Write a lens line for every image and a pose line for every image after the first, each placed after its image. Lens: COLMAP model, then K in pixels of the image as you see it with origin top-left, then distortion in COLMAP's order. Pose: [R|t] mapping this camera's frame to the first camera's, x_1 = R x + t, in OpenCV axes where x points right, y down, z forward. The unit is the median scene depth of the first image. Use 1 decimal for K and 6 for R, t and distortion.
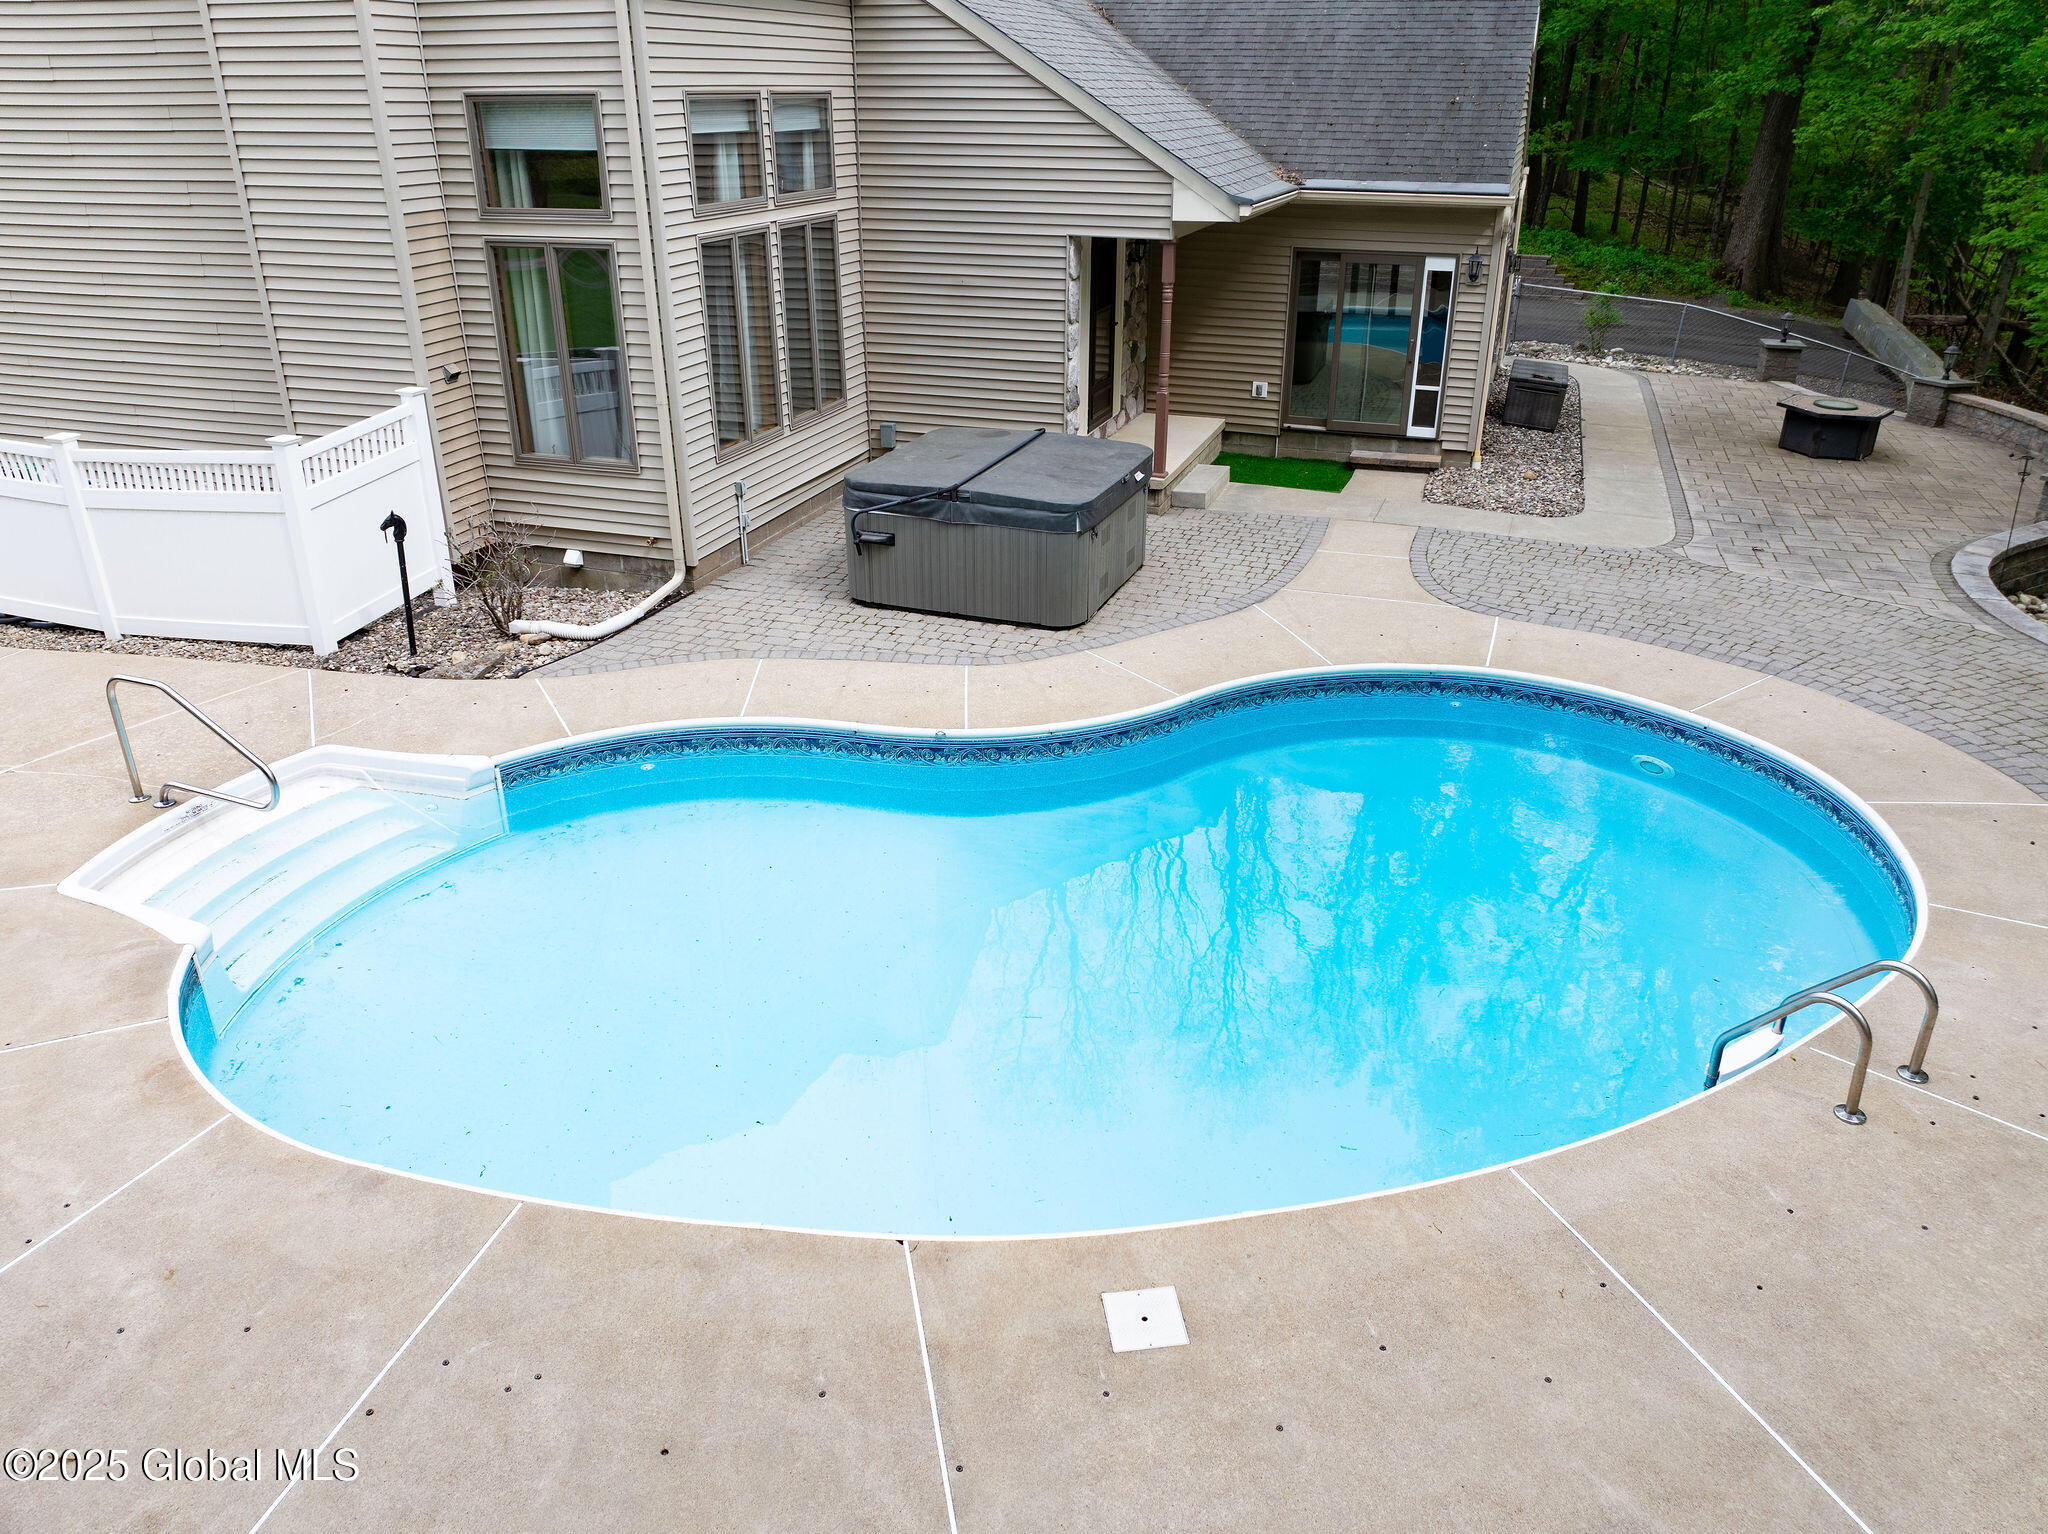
lens RADIAL K [[1429.3, 0, 1017.7], [0, 1429.3, 764.3], [0, 0, 1]] dist [-0.036296, -0.000808]
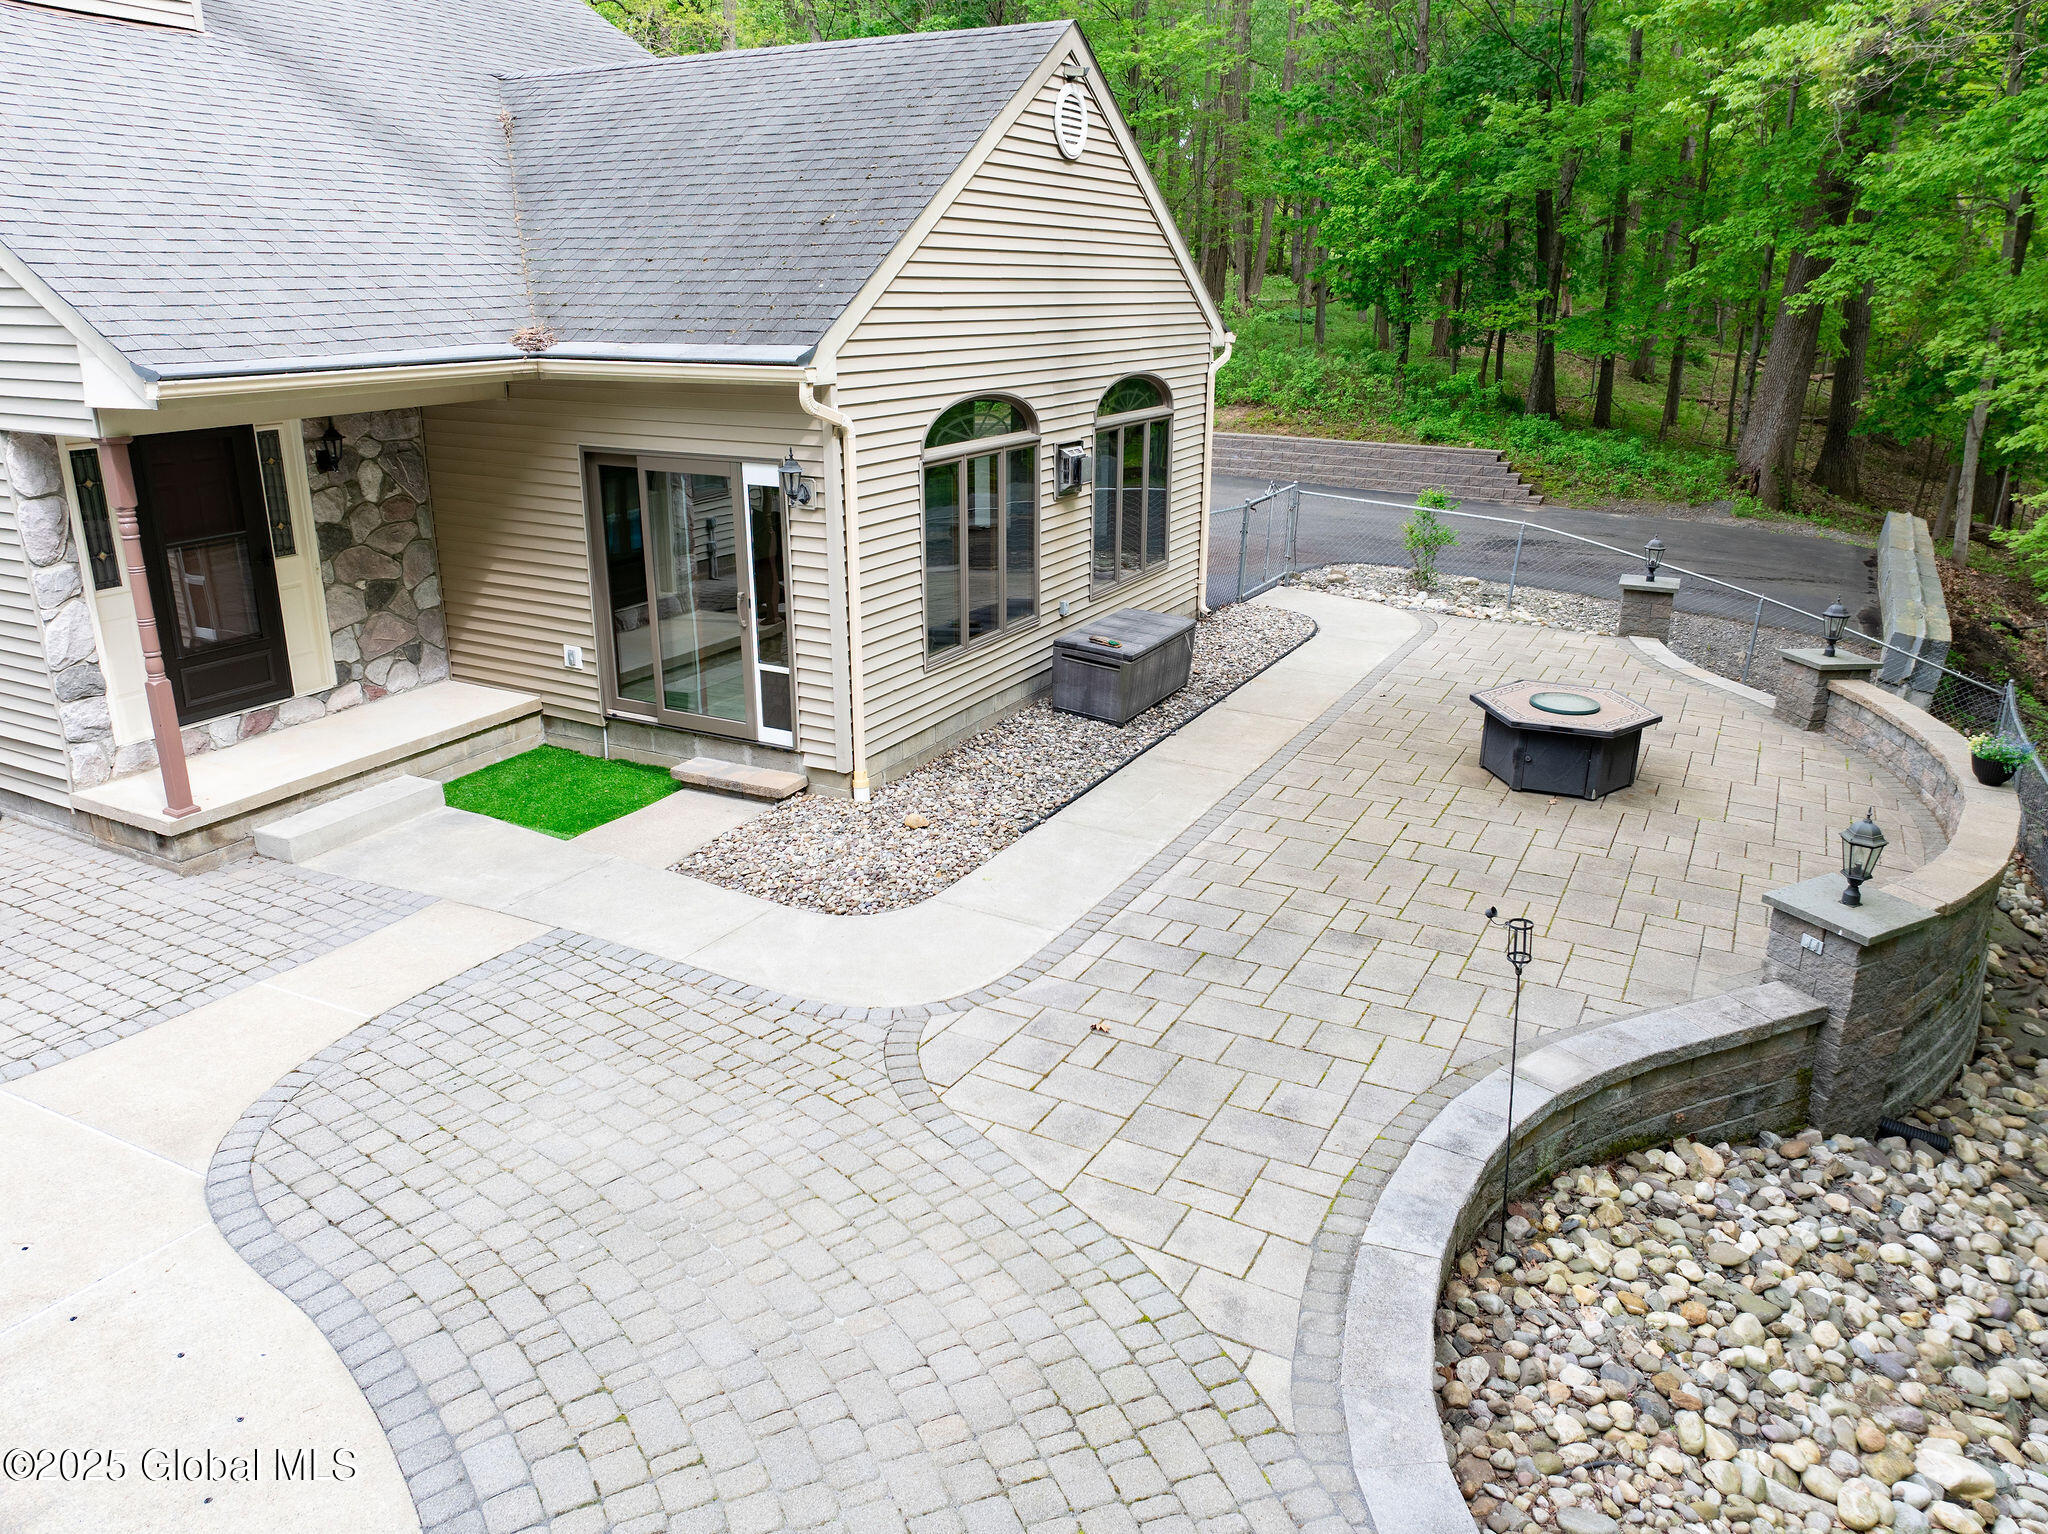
lens RADIAL K [[1429.3, 0, 1026.7], [0, 1429.3, 767.9], [0, 0, 1]] dist [-0.036296, -0.000808]
pose [[0.988564, 0.050462, -0.142108, 0.505665], [-0.066064, 0.992029, -0.107302, -0.168779], [0.135560, 0.115463, 0.984018, 0.424845]]
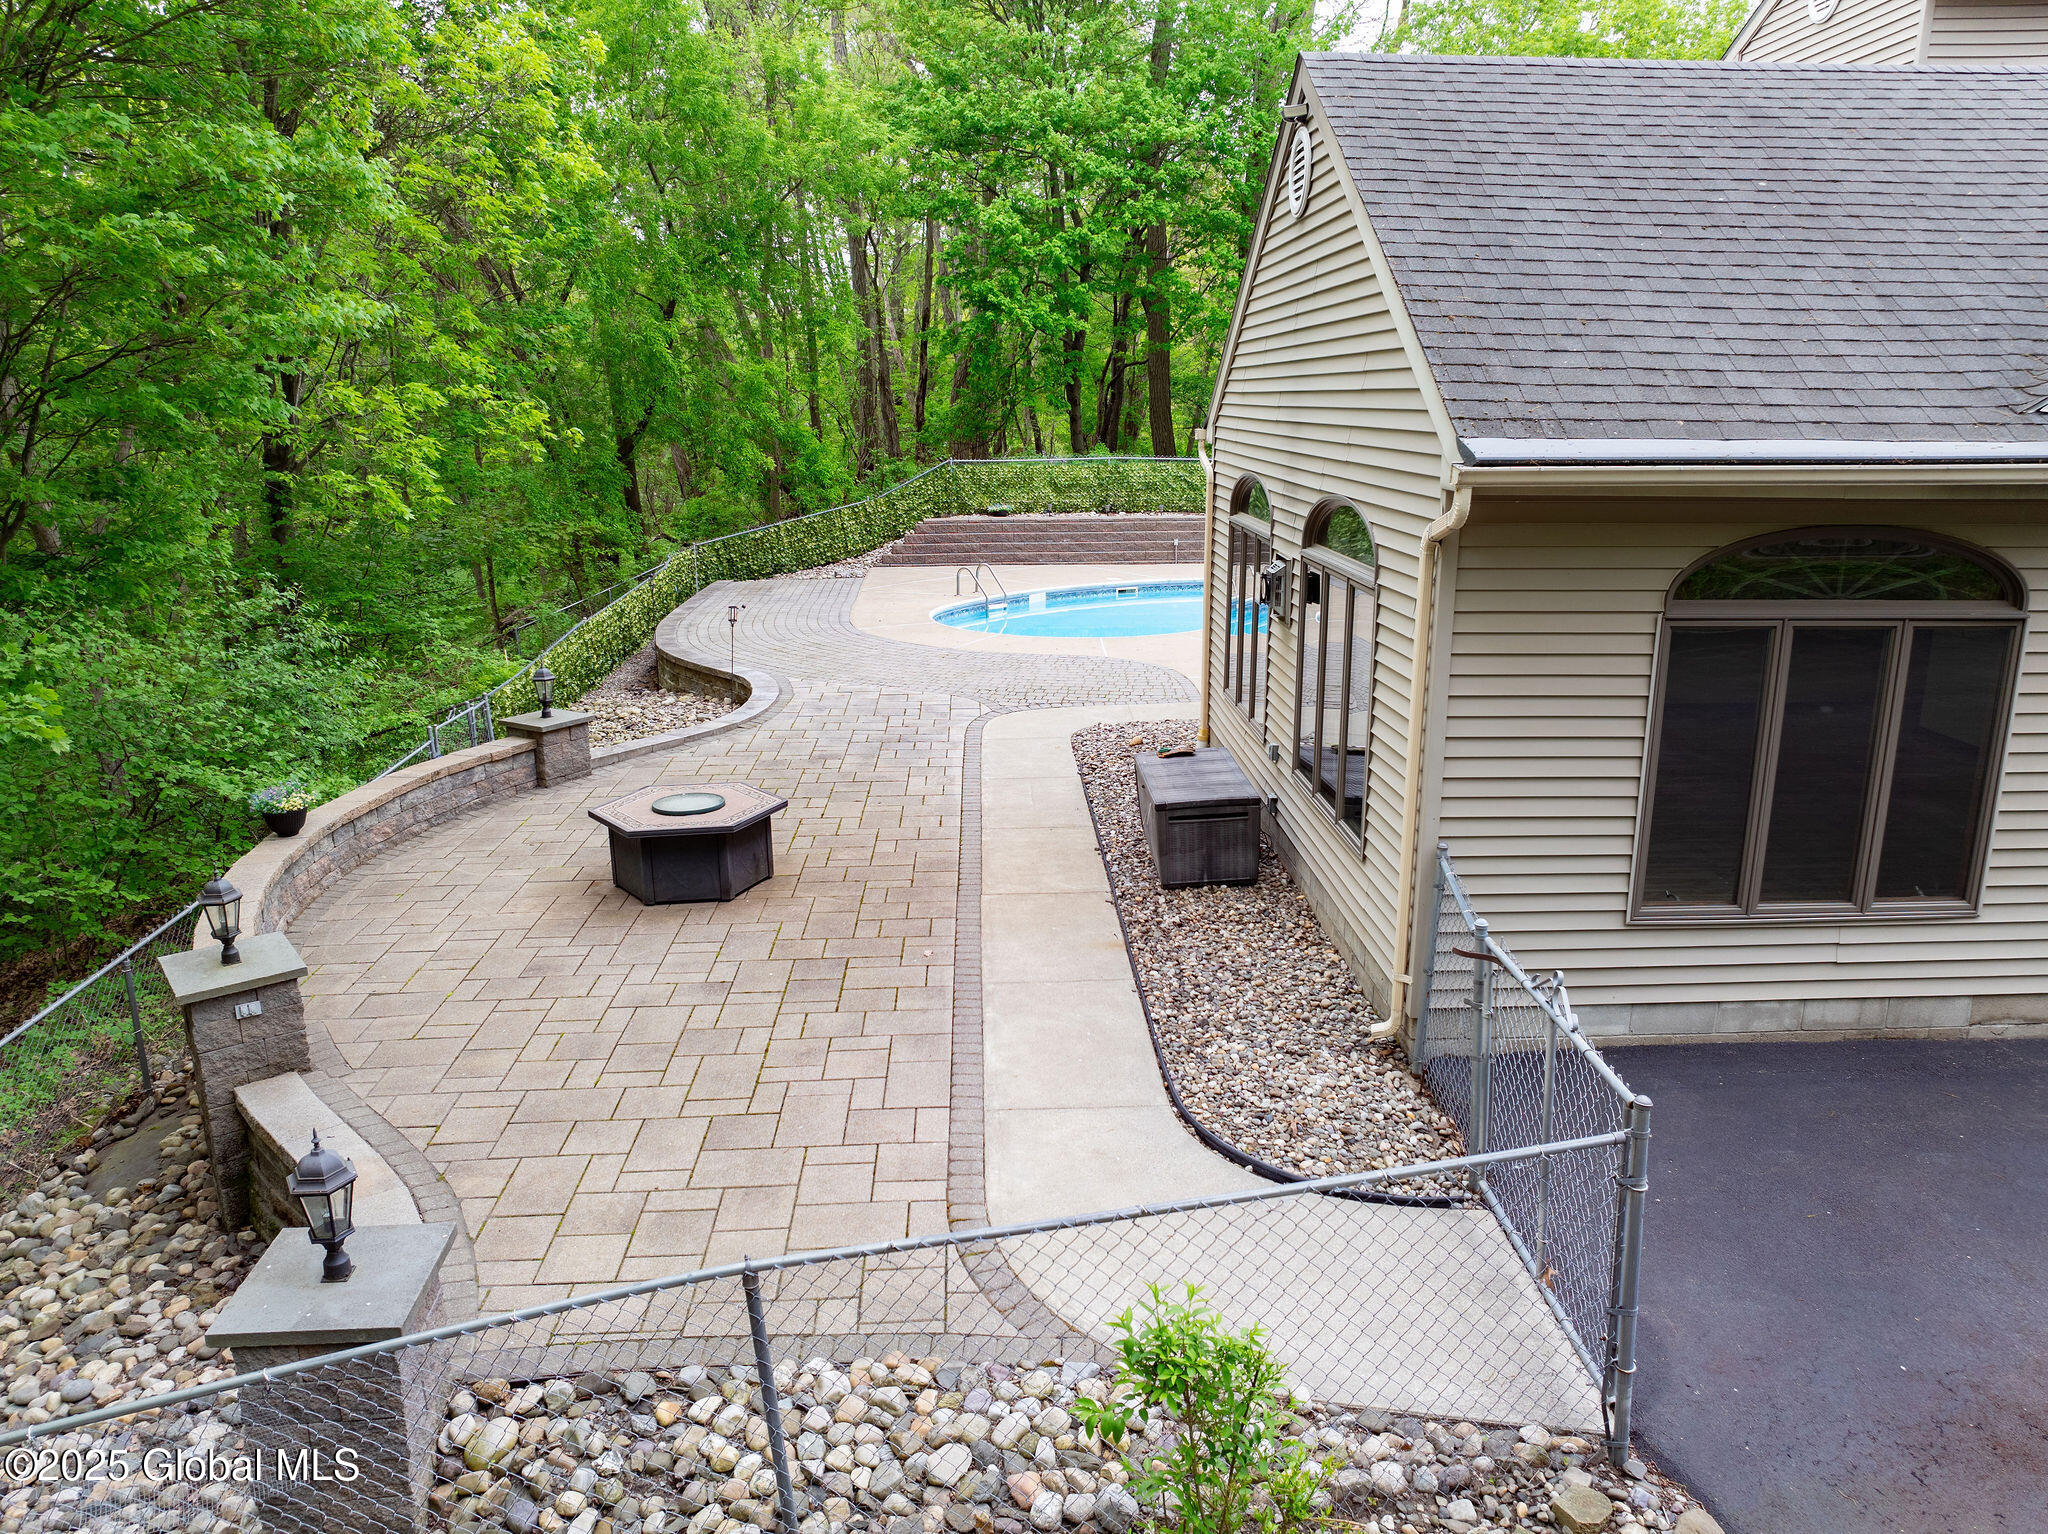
lens RADIAL K [[1429.3, 0, 1022.4], [0, 1429.3, 774.4], [0, 0, 1]] dist [-0.036296, -0.000808]
pose [[-0.937109, 0.086148, -0.338238, 0.742745], [-0.141877, 0.791376, 0.594639, -0.715097], [0.318900, 0.605230, -0.729383, 1.665987]]
